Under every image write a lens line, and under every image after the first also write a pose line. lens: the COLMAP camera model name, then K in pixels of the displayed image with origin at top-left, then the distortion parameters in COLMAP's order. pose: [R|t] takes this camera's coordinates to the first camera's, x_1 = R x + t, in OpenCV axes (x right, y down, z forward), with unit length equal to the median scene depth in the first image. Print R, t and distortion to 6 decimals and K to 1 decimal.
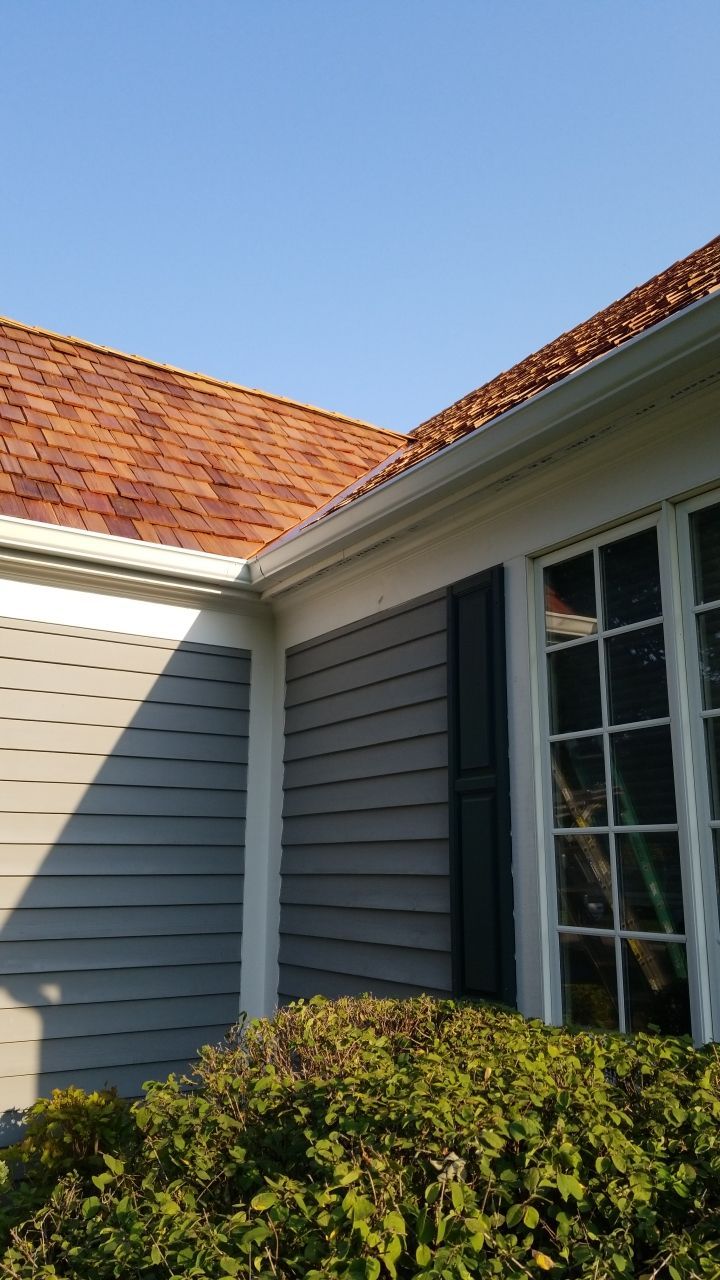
lens RADIAL K [[981.1, 0, 366.5], [0, 981.1, 673.8], [0, 0, 1]] dist [0.074951, -0.131028]
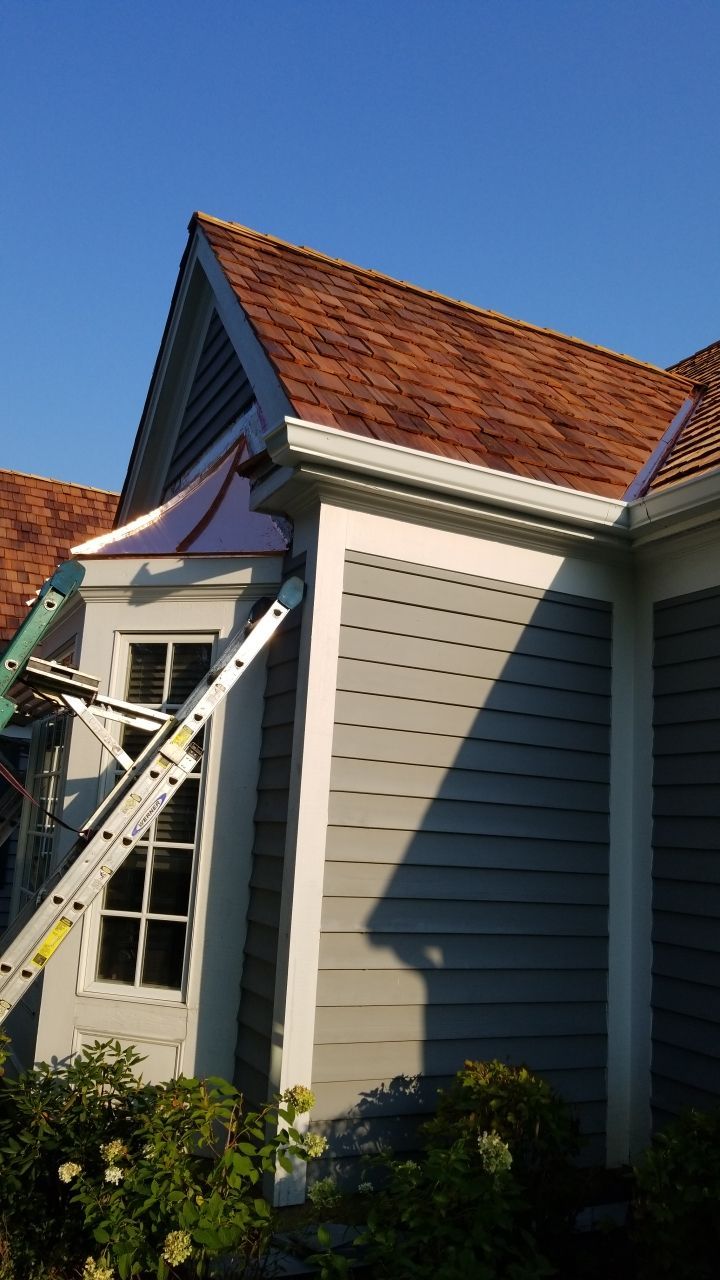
lens RADIAL K [[981.1, 0, 366.5], [0, 981.1, 673.8], [0, 0, 1]] dist [0.074951, -0.131028]
pose [[0.993564, 0.039585, -0.106131, -0.251186], [-0.036127, 0.998758, 0.034309, 0.019708], [0.107358, -0.030254, 0.993760, 0.056087]]
